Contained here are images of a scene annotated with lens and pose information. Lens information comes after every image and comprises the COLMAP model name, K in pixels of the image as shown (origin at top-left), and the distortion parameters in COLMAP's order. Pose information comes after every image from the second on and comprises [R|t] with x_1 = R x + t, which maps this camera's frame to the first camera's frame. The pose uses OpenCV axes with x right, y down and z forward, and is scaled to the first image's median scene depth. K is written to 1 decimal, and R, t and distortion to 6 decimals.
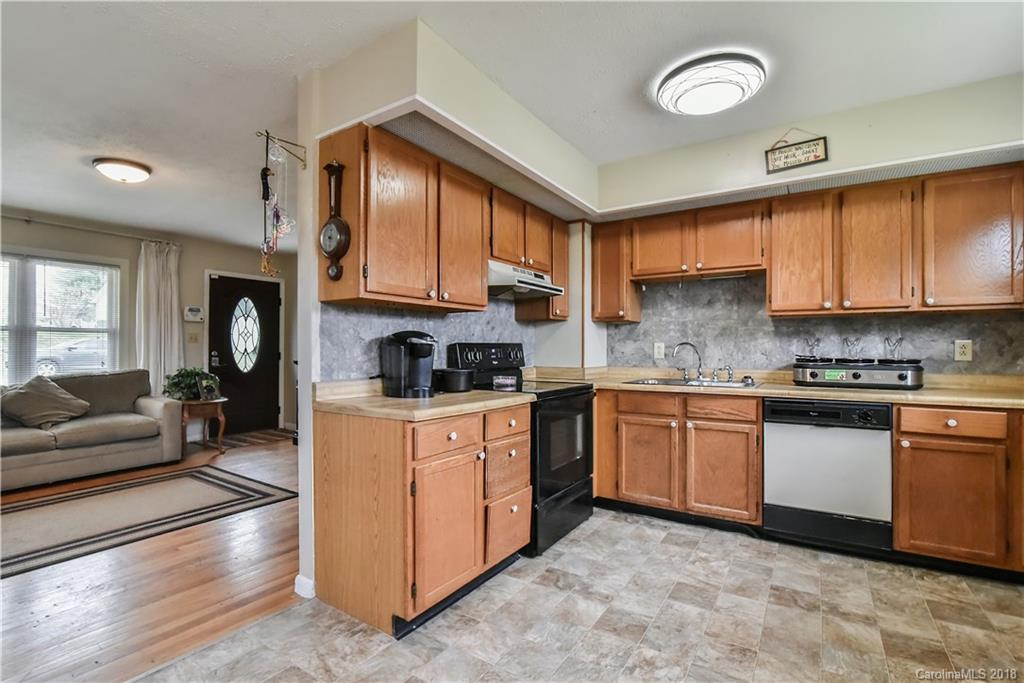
lens RADIAL K [[479.3, 0, 516.7], [0, 479.3, 348.4], [0, 0, 1]] dist [-0.026904, 0.003976]
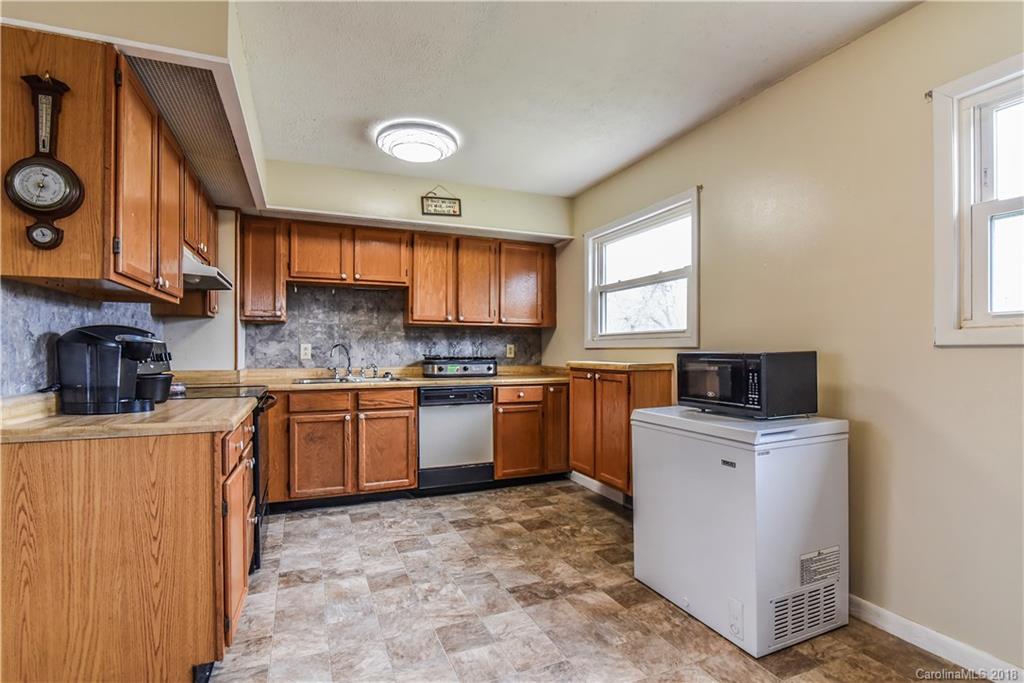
lens RADIAL K [[500.7, 0, 517.8], [0, 500.7, 353.9], [0, 0, 1]] dist [-0.022707, 0.000459]
pose [[0.545877, -0.005460, 0.837848, -0.491093], [-0.000578, 0.999976, 0.006893, 0.002532], [-0.837865, -0.004247, 0.545860, 0.037242]]
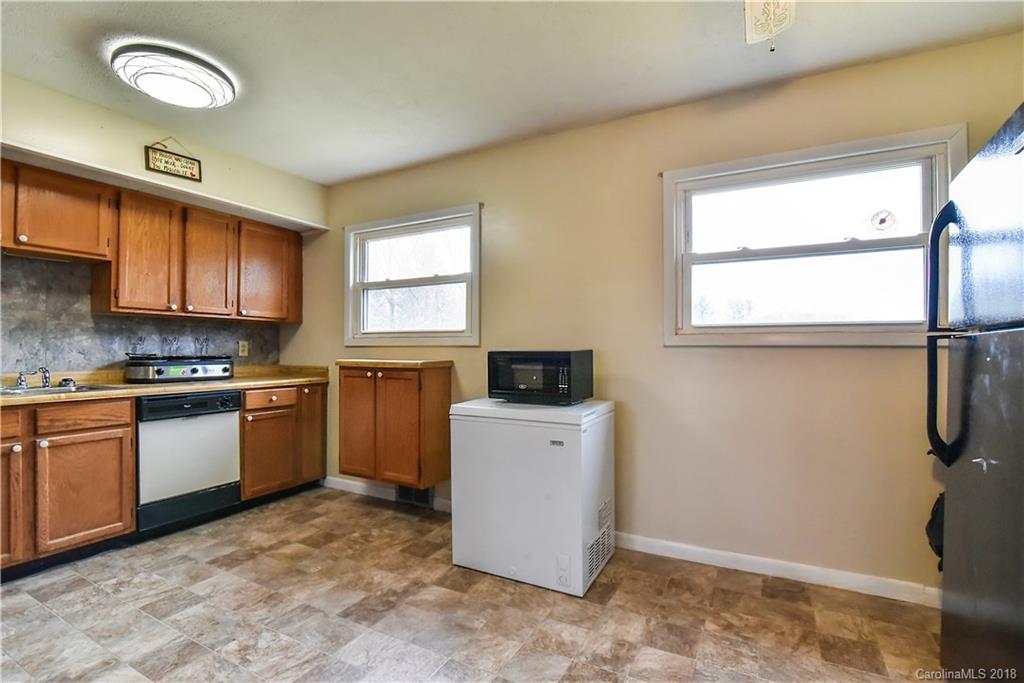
lens RADIAL K [[479.3, 0, 522.2], [0, 479.3, 348.5], [0, 0, 1]] dist [-0.026904, 0.003976]
pose [[-0.106747, -0.000018, 0.994286, -0.545815], [-0.003153, 0.999995, -0.000320, 0.001476], [-0.994281, -0.003169, -0.106747, 0.338529]]
